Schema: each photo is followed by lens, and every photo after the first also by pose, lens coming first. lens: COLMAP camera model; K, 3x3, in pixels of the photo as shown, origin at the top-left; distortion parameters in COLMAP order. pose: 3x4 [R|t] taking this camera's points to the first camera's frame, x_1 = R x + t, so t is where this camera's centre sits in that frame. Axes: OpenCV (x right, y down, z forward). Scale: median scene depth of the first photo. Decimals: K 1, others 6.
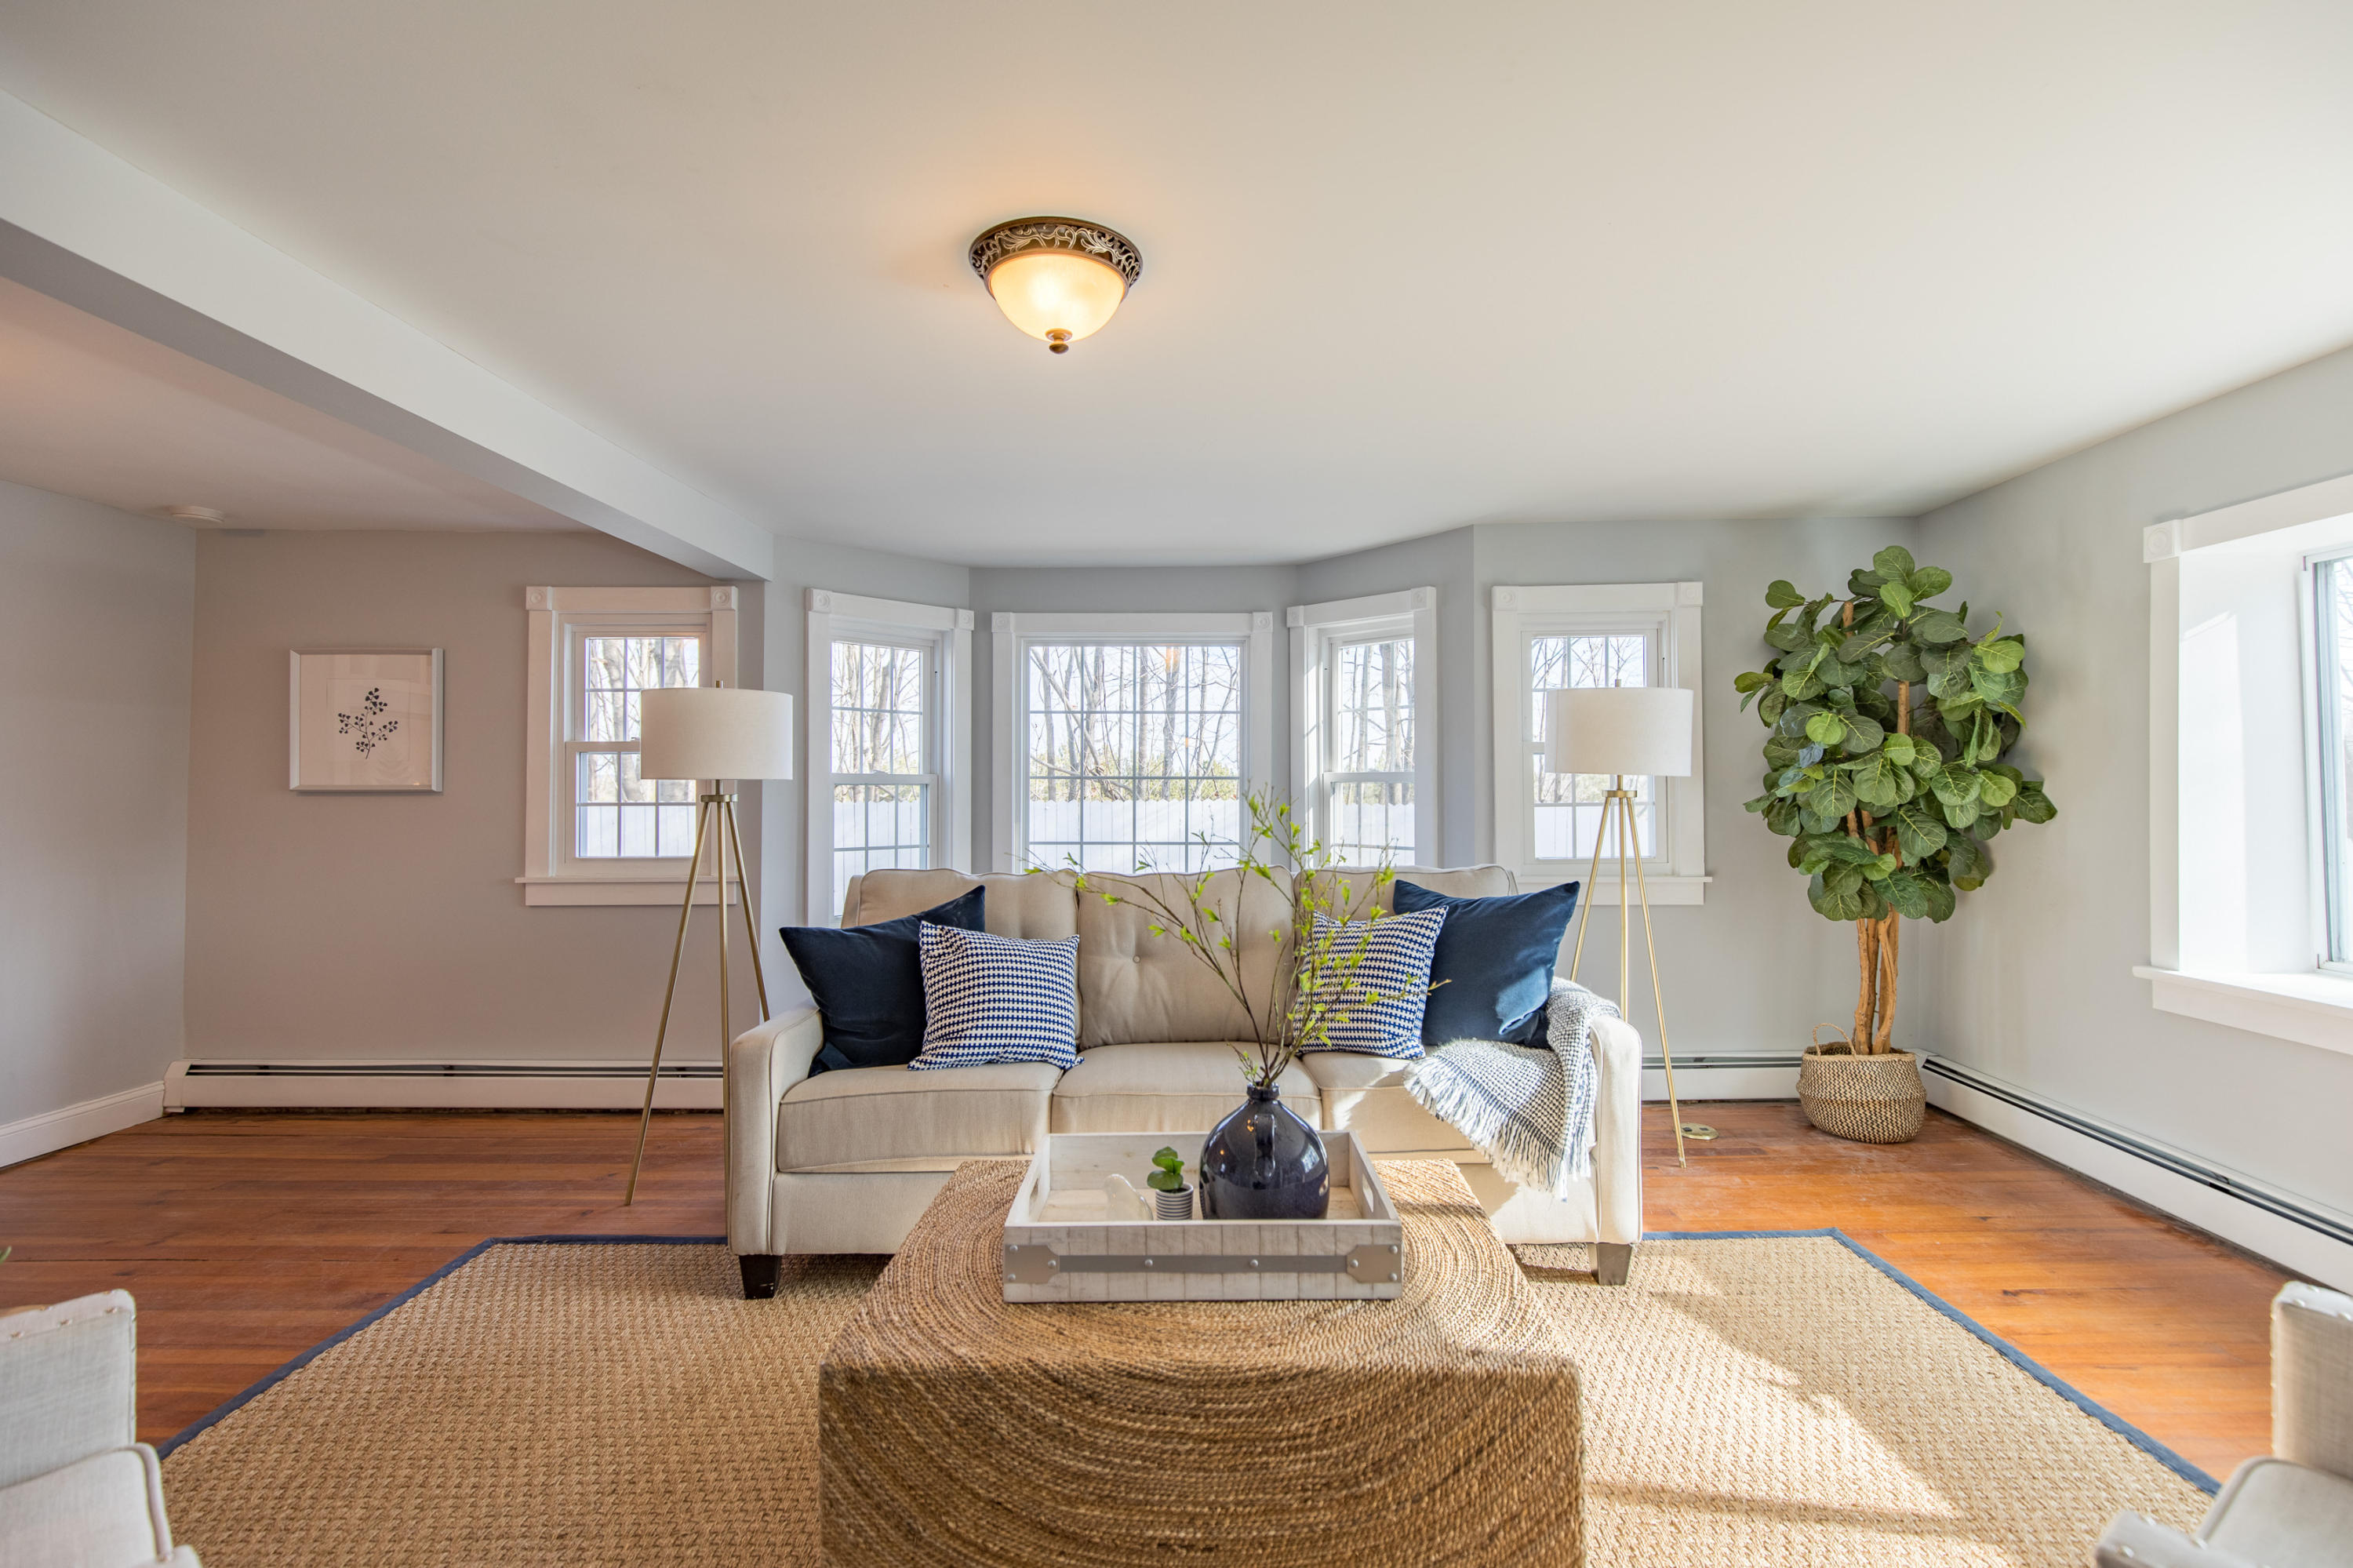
lens RADIAL K [[1078.3, 0, 1176.5], [0, 1078.3, 784.0], [0, 0, 1]] dist [0.009930, -0.000024]
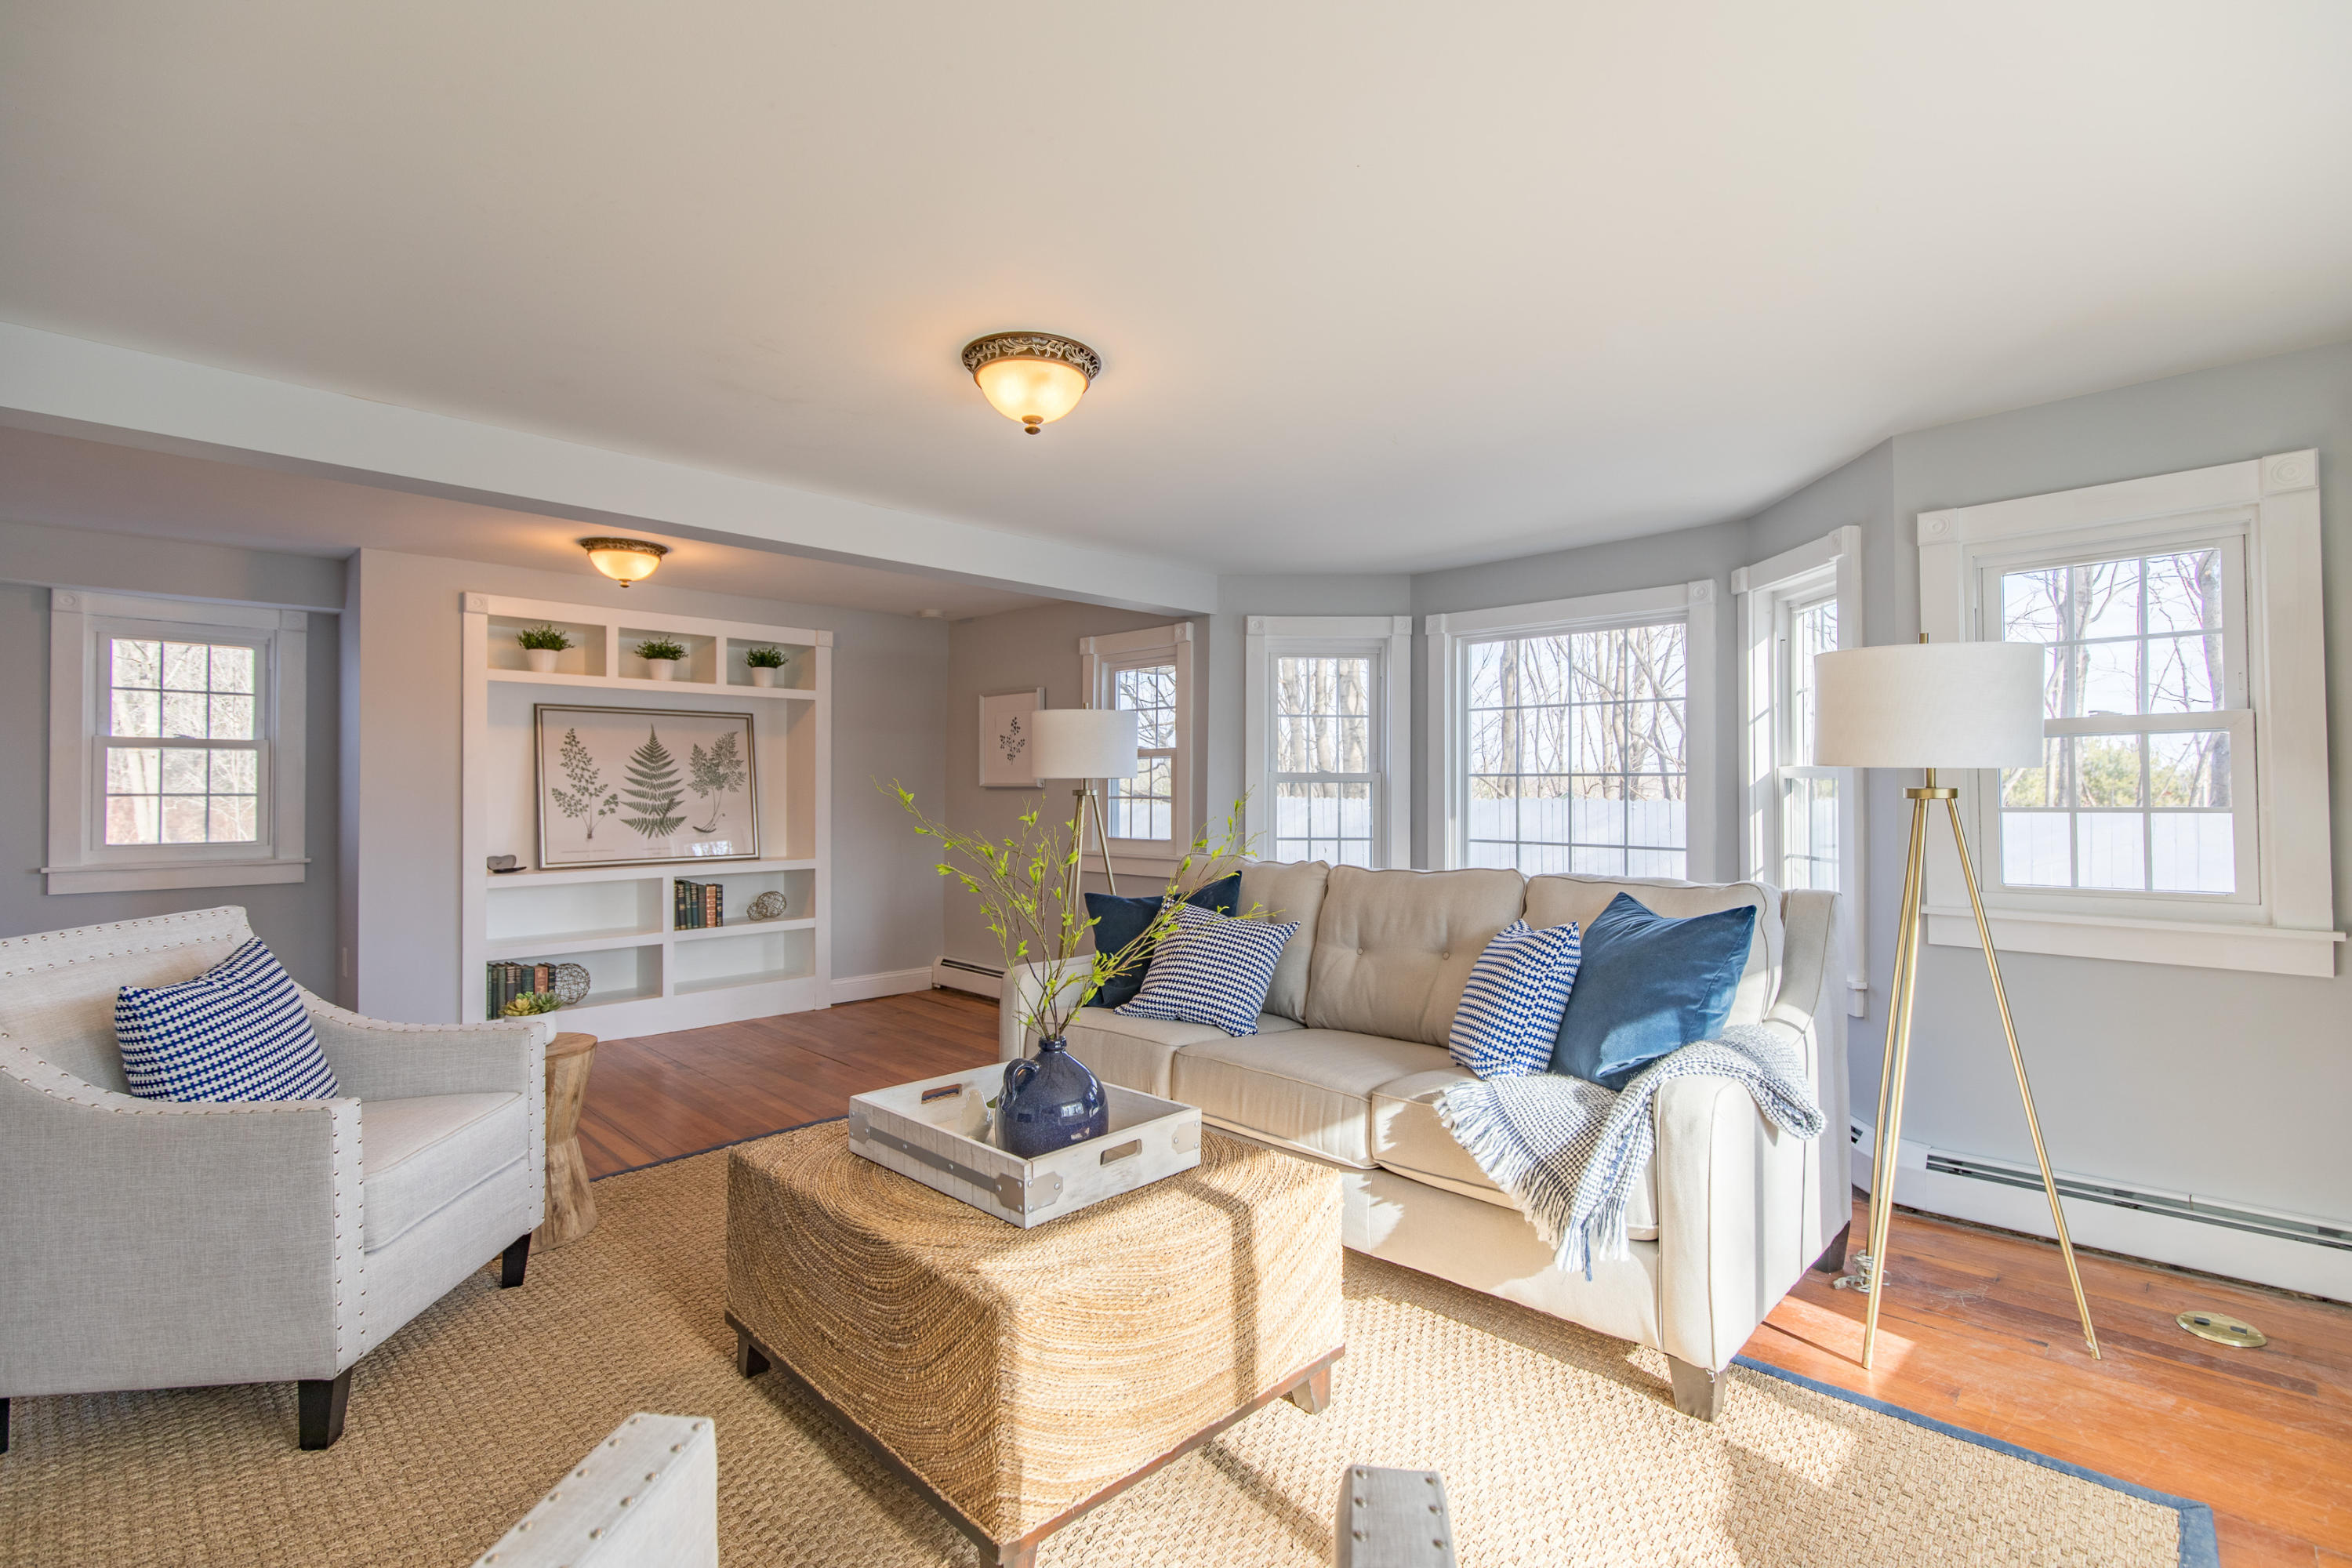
lens RADIAL K [[1063.4, 0, 1177.1], [0, 1063.4, 780.7], [0, 0, 1]] dist [0.004406, -0.000100]
pose [[0.721812, -0.002737, -0.692083, 0.420939], [0.001598, 0.999996, -0.002288, 0.001283], [0.692087, 0.000545, 0.721814, 0.113383]]
